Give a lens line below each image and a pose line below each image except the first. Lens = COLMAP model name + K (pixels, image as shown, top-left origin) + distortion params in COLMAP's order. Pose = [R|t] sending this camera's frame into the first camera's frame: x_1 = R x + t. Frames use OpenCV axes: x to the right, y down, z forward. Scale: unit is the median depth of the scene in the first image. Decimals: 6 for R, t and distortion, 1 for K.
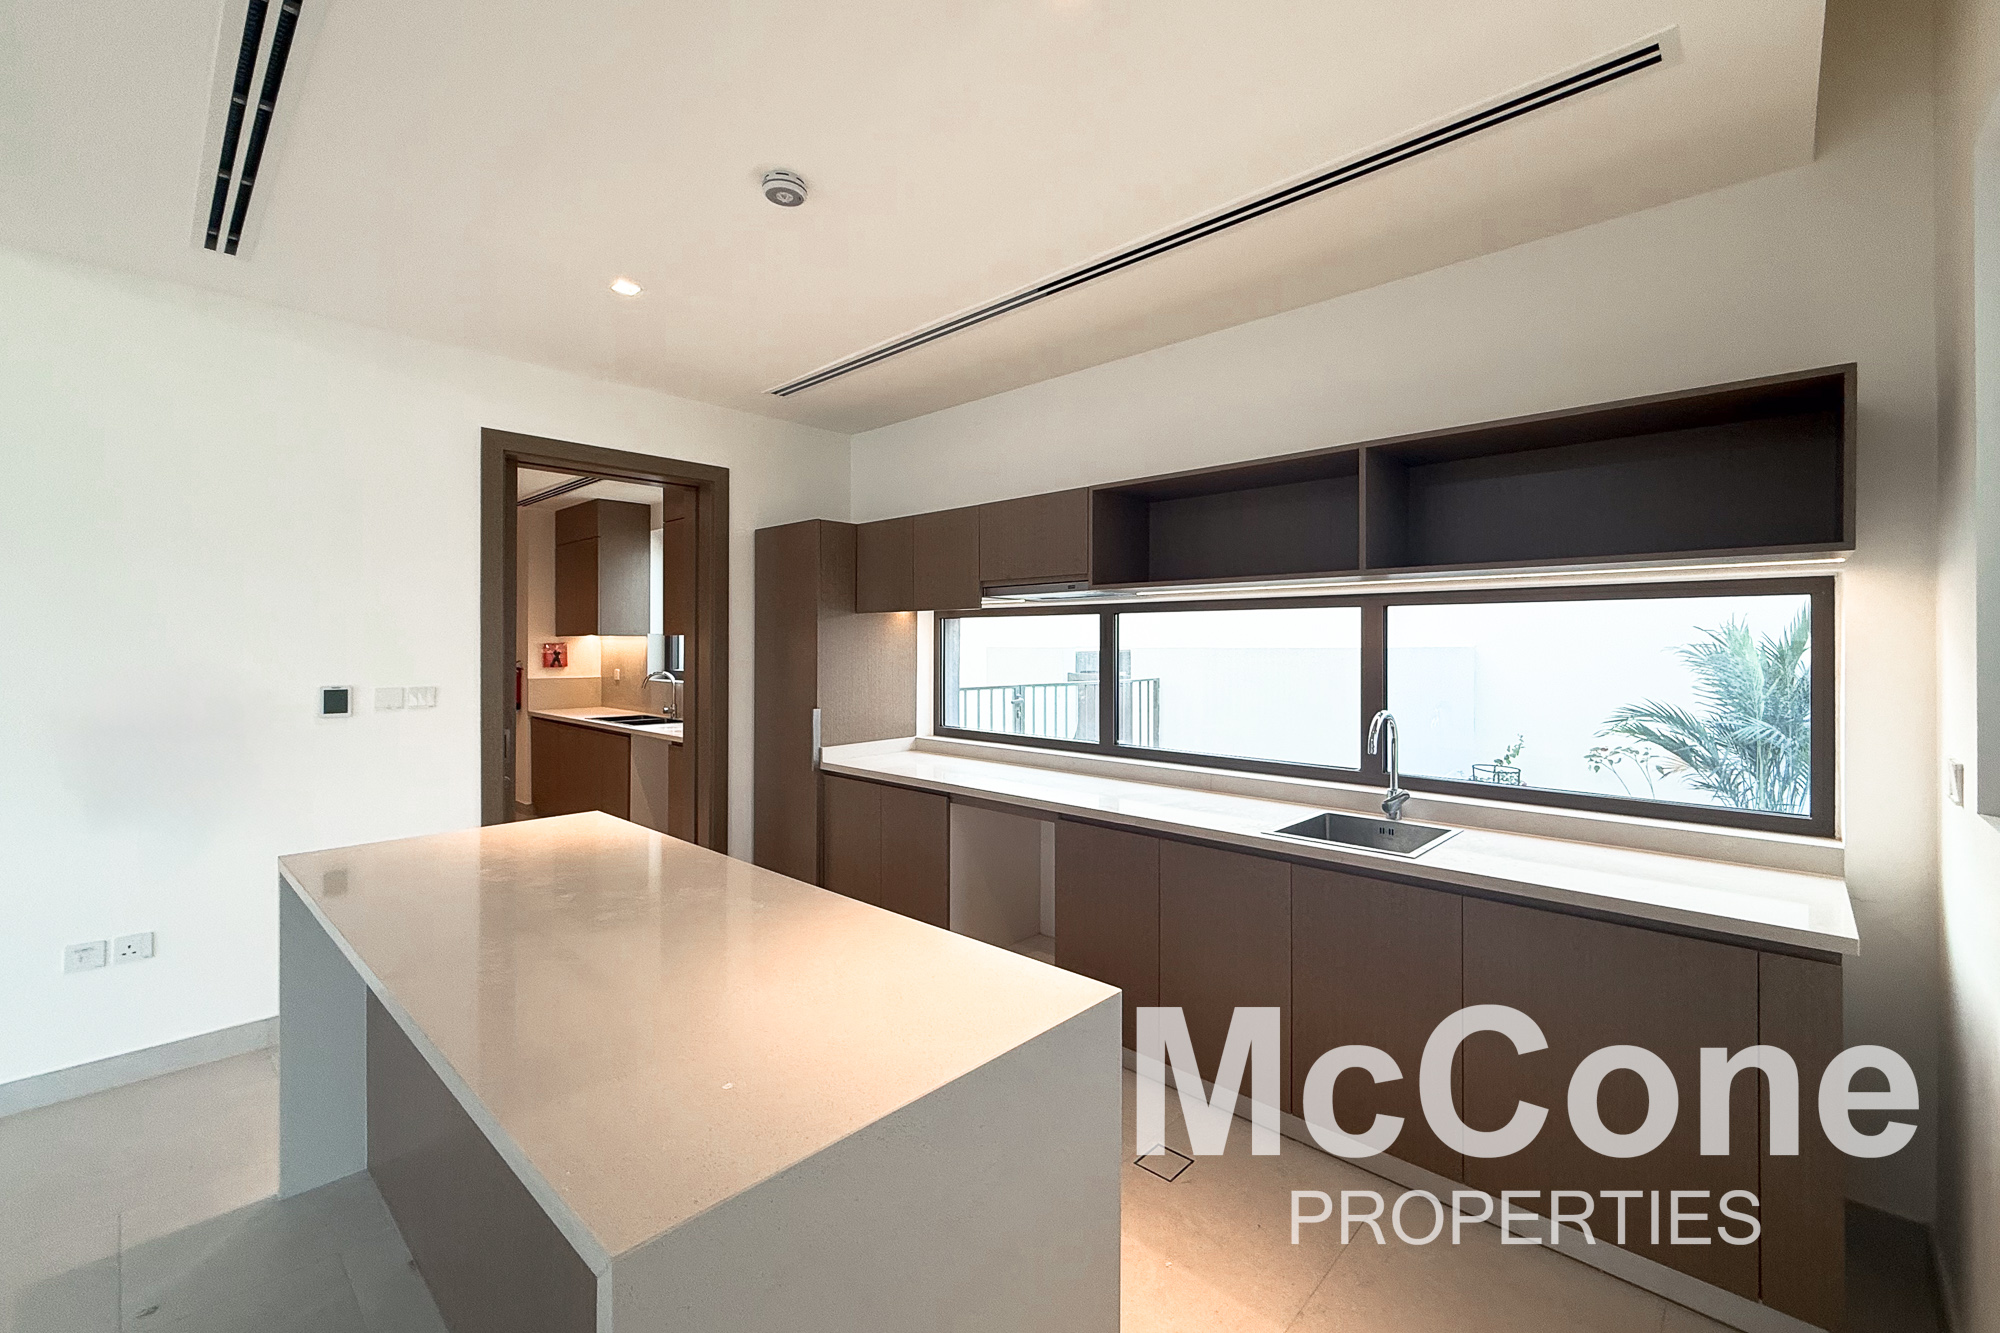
lens RADIAL K [[813.7, 0, 1010.9], [0, 813.7, 648.8], [0, 0, 1]] dist [-0.002109, 0.000020]
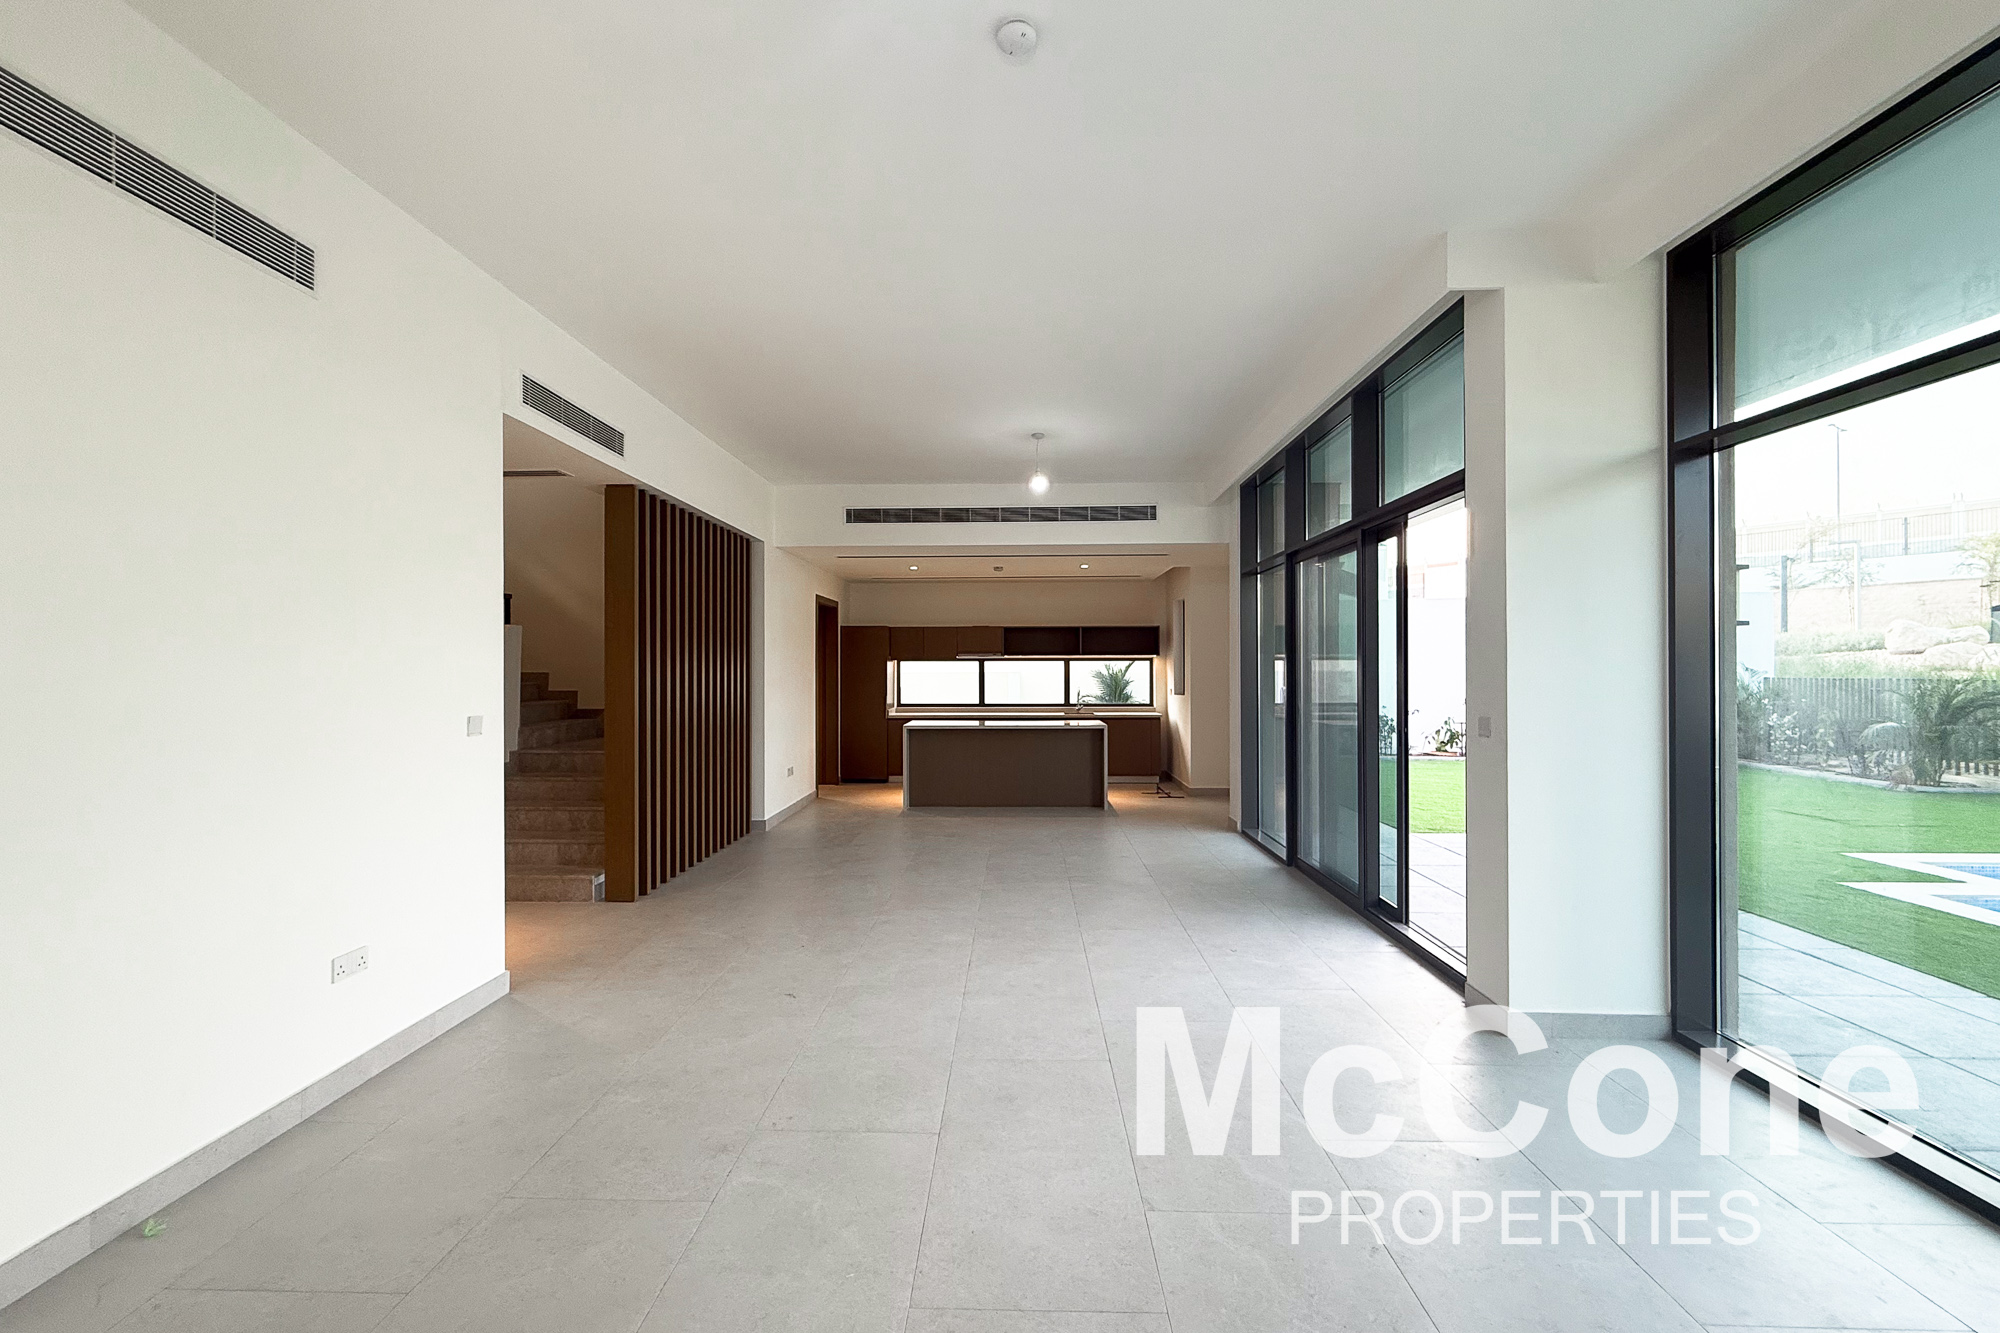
lens RADIAL K [[813.7, 0, 983.1], [0, 813.7, 668.4], [0, 0, 1]] dist [-0.002109, 0.000020]
pose [[0.763174, -0.001344, 0.646191, -2.374225], [0.008216, 0.999937, -0.007623, 0.010075], [-0.646140, 0.011127, 0.763137, -1.717575]]
